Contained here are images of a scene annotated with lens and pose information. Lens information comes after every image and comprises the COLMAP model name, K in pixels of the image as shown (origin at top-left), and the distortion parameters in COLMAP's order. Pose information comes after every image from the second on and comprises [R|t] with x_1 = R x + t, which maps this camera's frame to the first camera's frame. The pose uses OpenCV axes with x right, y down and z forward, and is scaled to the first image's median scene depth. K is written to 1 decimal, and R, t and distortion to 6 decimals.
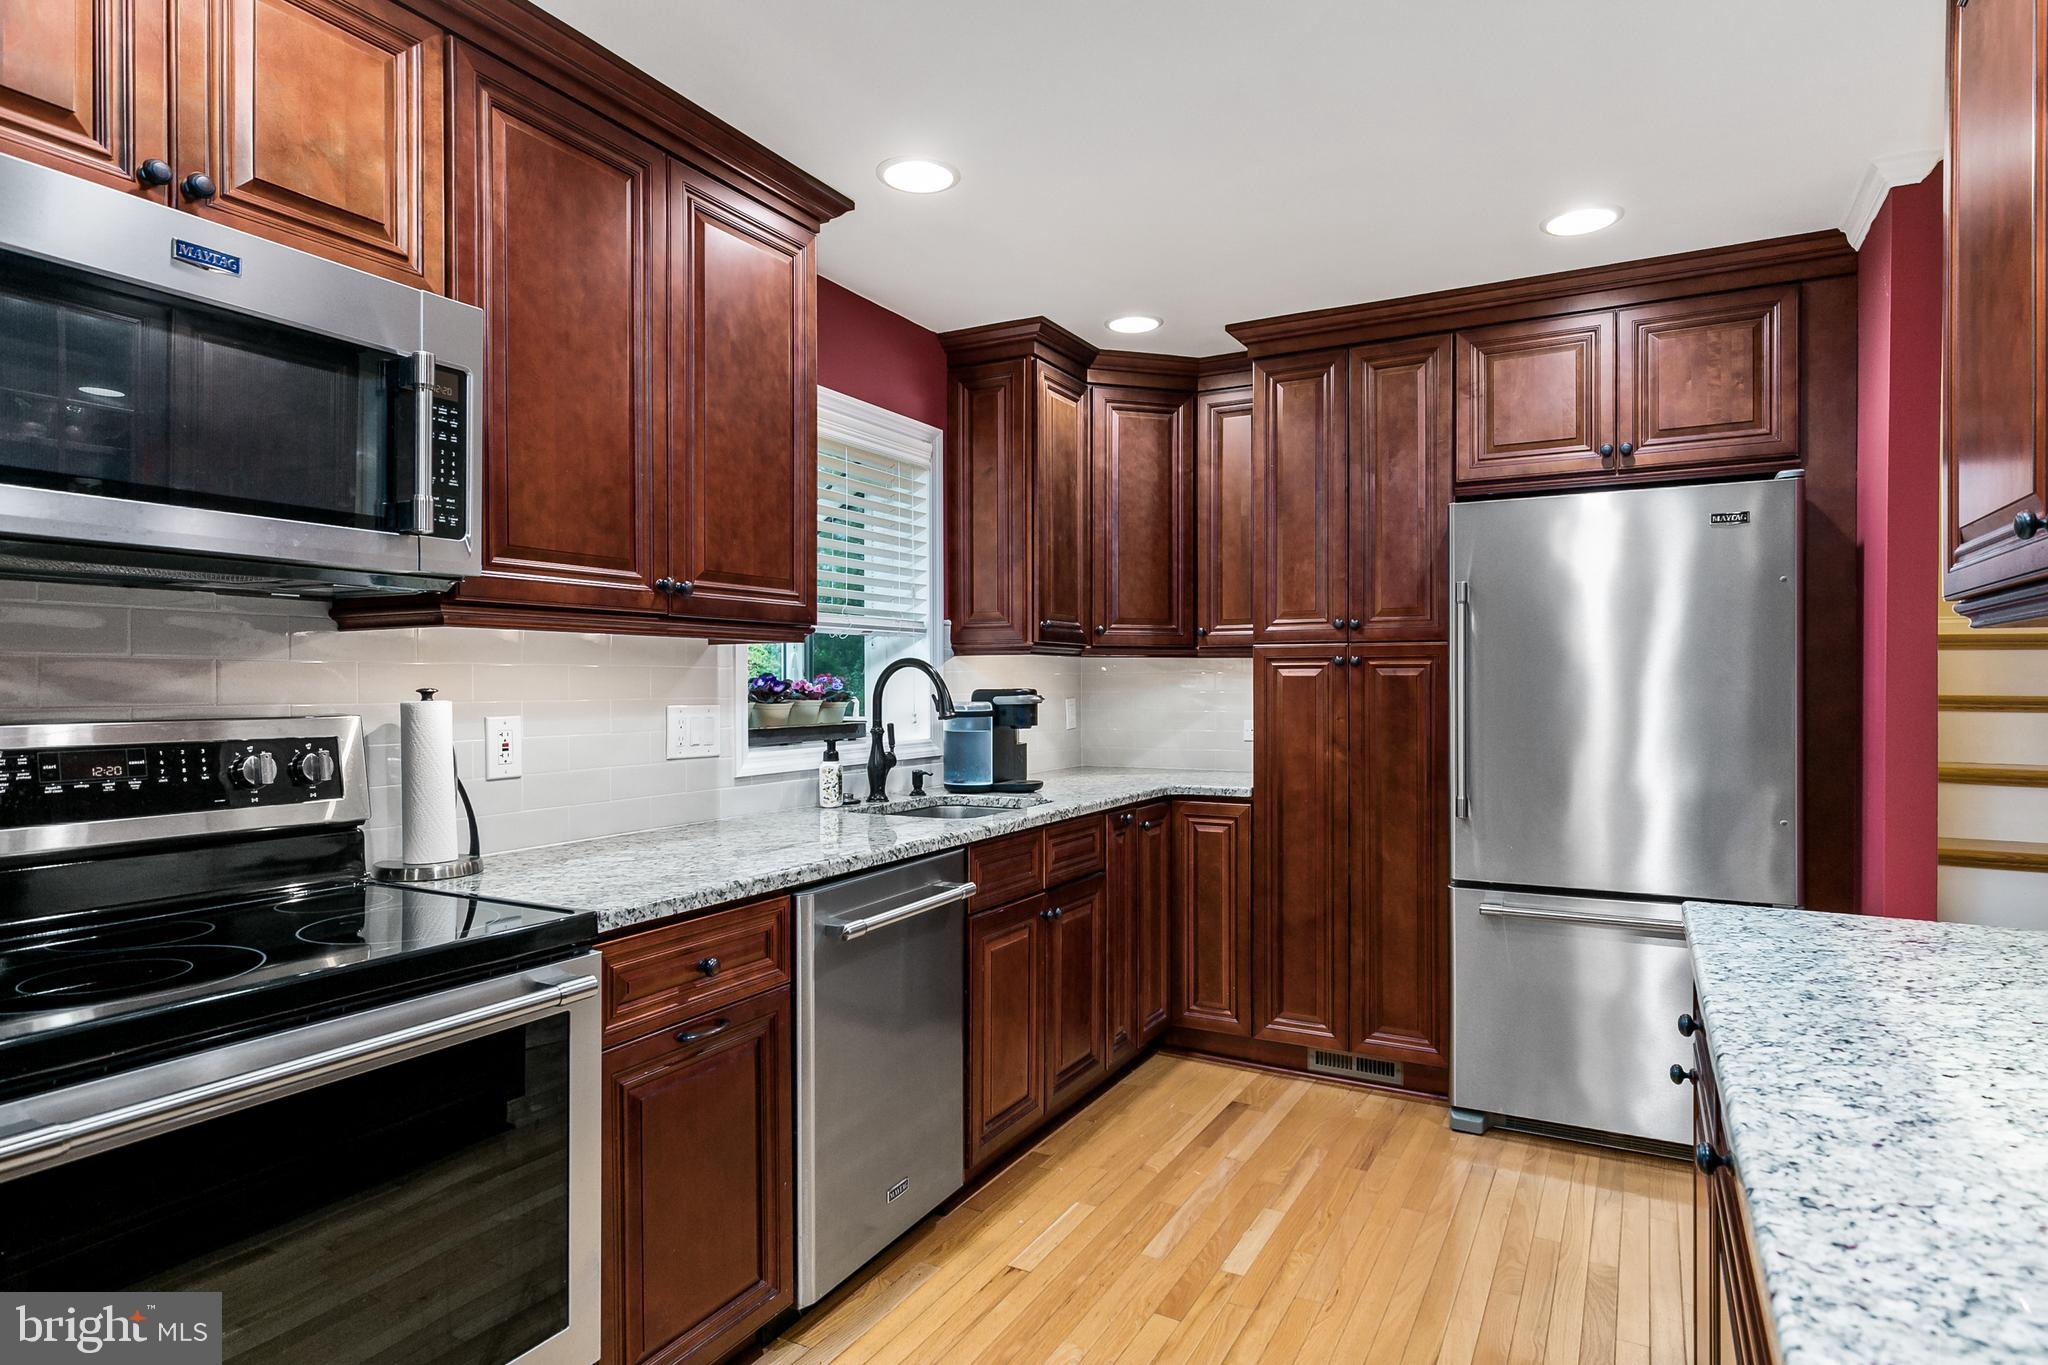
lens RADIAL K [[1128.4, 0, 1027.1], [0, 1128.4, 683.1], [0, 0, 1]] dist [0.013756, -0.000295]
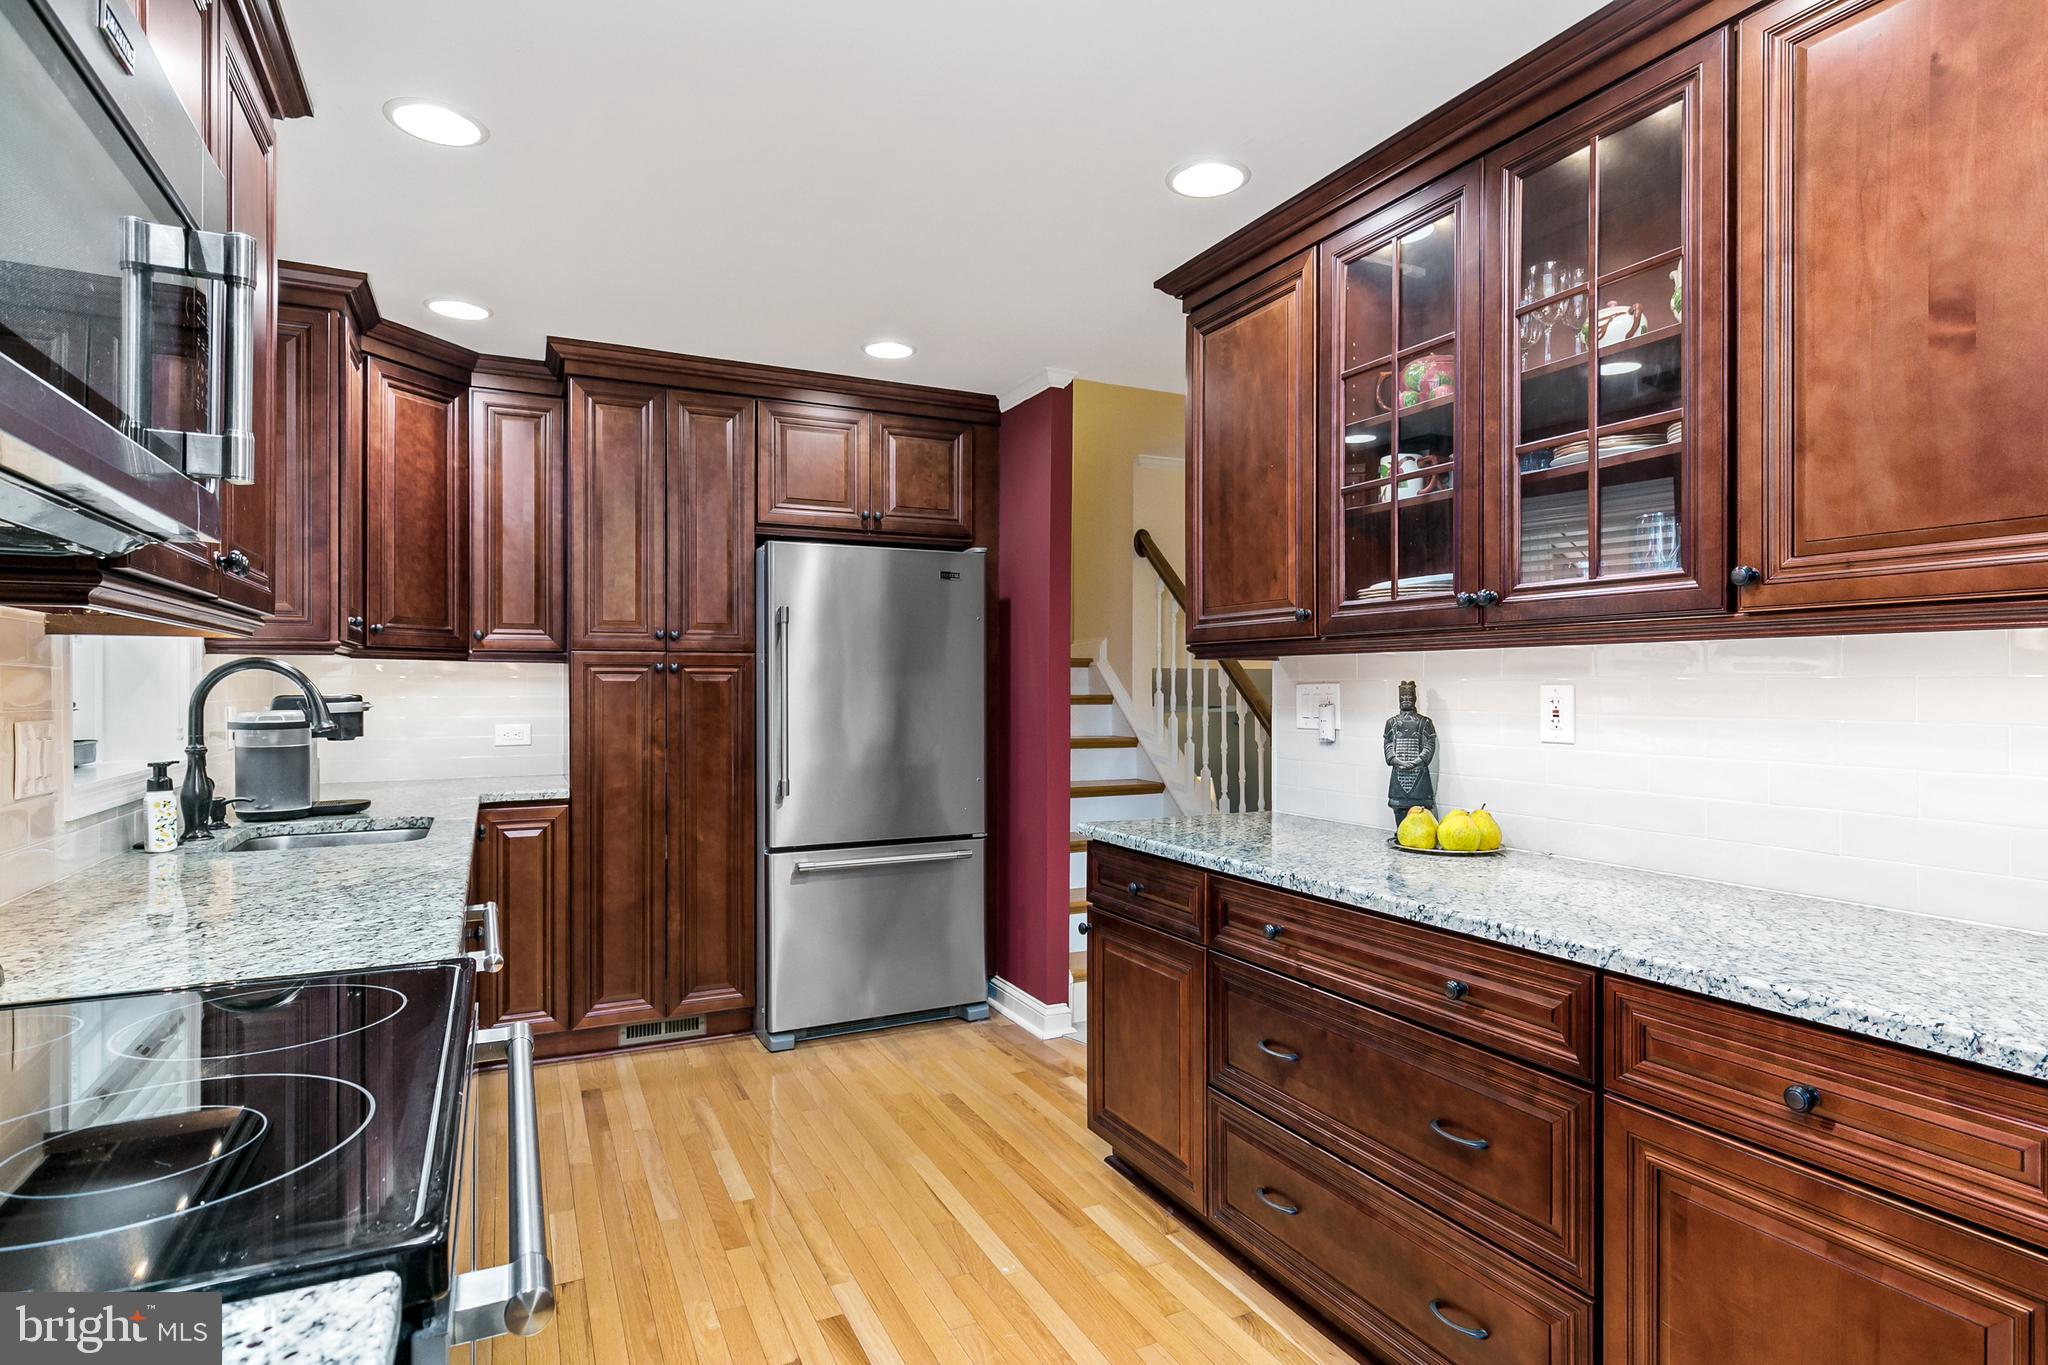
lens RADIAL K [[1073.2, 0, 1023.9], [0, 1073.2, 688.2], [0, 0, 1]] dist [-0.000466, 0.000064]
pose [[0.577408, -0.000648, 0.816455, -0.379618], [0.001838, 0.999998, -0.000506, 0.001738], [-0.816454, 0.001792, 0.577408, 0.097905]]
